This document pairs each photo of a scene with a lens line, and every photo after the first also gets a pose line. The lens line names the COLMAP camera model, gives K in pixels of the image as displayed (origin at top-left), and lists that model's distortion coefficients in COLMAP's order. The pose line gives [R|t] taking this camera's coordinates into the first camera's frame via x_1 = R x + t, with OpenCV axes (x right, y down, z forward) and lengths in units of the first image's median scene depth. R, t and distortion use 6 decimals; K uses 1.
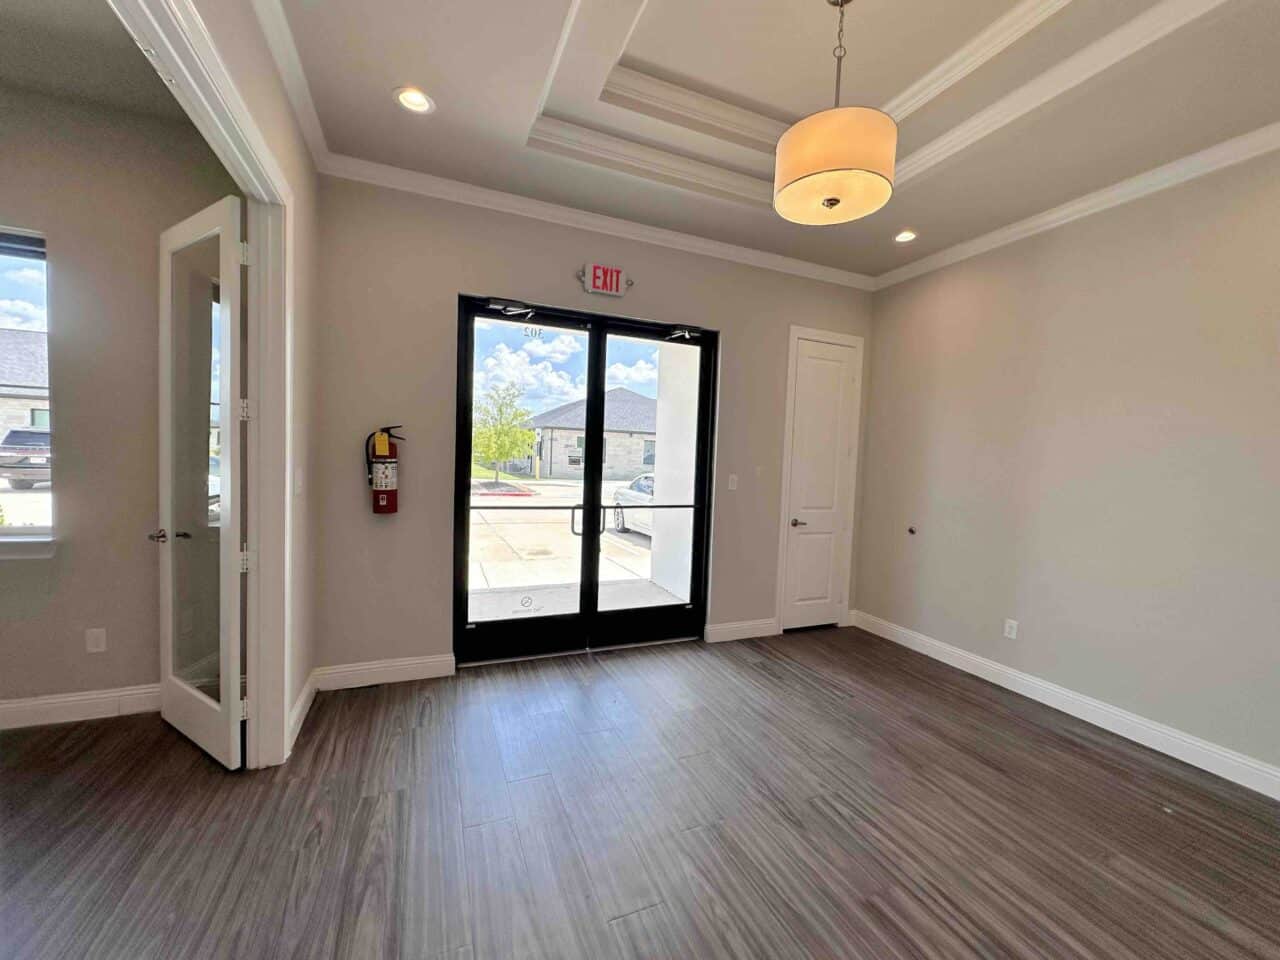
lens RADIAL K [[516.1, 0, 641.4], [0, 516.1, 478.7], [0, 0, 1]] dist [-0.000074, 0.000028]
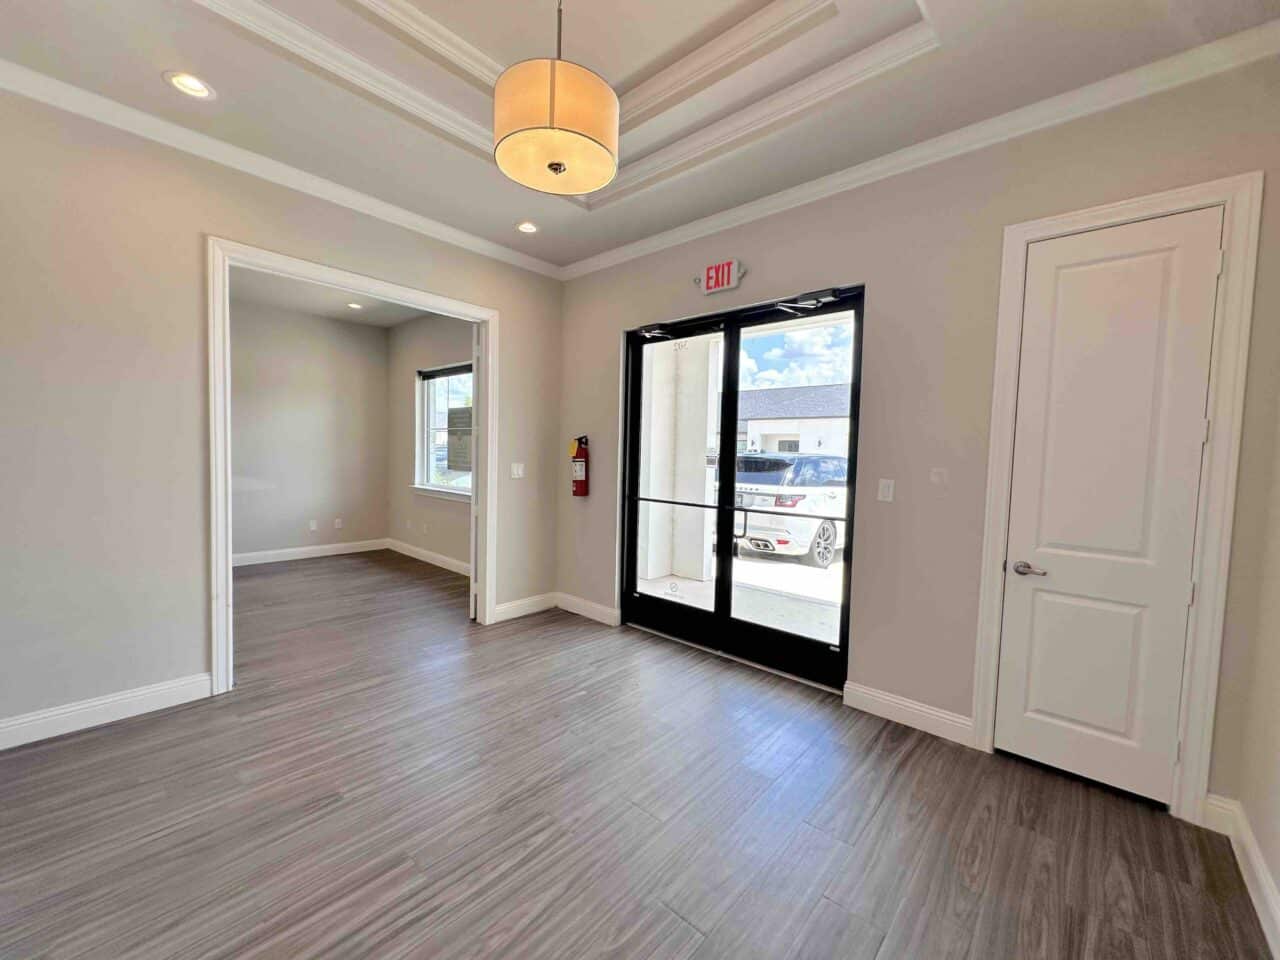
lens RADIAL K [[509.7, 0, 638.3], [0, 509.7, 482.9], [0, 0, 1]] dist [0.000238, -0.000217]
pose [[0.428094, 0.023919, -0.903418, 0.741658], [-0.052140, 0.998638, 0.001733, 0.015075], [0.902229, 0.046362, 0.428758, 0.450300]]
